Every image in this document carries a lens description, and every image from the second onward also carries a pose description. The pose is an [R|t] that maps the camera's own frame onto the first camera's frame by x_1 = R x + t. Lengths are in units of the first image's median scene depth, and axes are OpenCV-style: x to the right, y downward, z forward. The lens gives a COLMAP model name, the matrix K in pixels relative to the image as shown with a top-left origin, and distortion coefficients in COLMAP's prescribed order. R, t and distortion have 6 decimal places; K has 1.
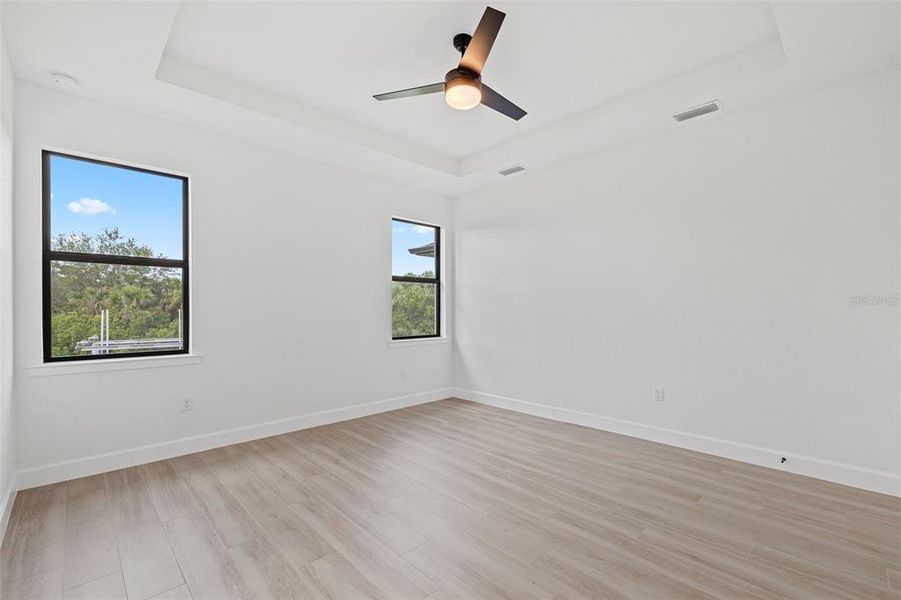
lens RADIAL K [[389.6, 0, 451.7], [0, 389.6, 304.6], [0, 0, 1]] dist [0.003016, -0.003313]
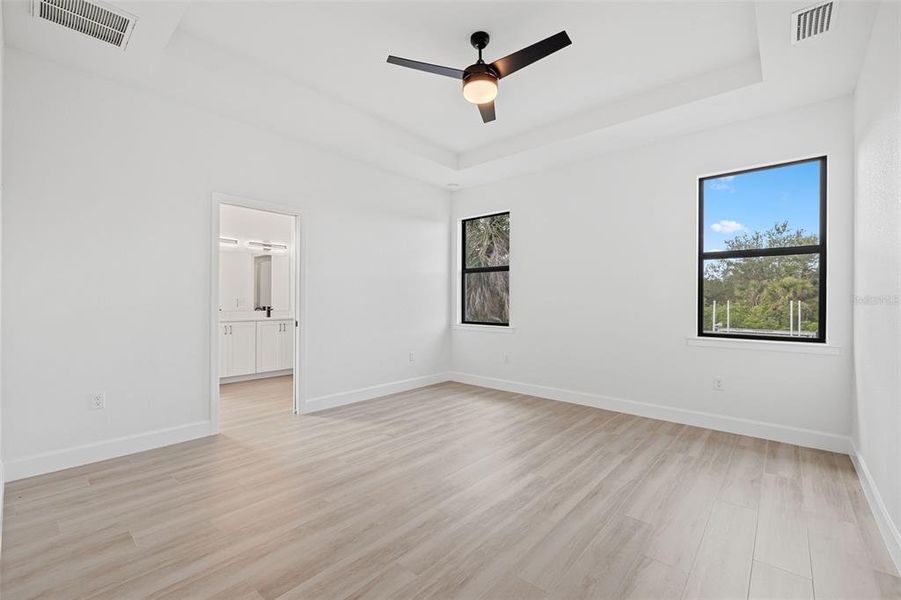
lens RADIAL K [[389.6, 0, 464.2], [0, 389.6, 296.5], [0, 0, 1]] dist [0.003016, -0.003313]
pose [[0.110133, -0.005927, -0.993899, 0.495035], [0.005972, 0.999968, -0.005302, 0.009994], [0.993899, -0.005352, 0.110165, 0.391264]]
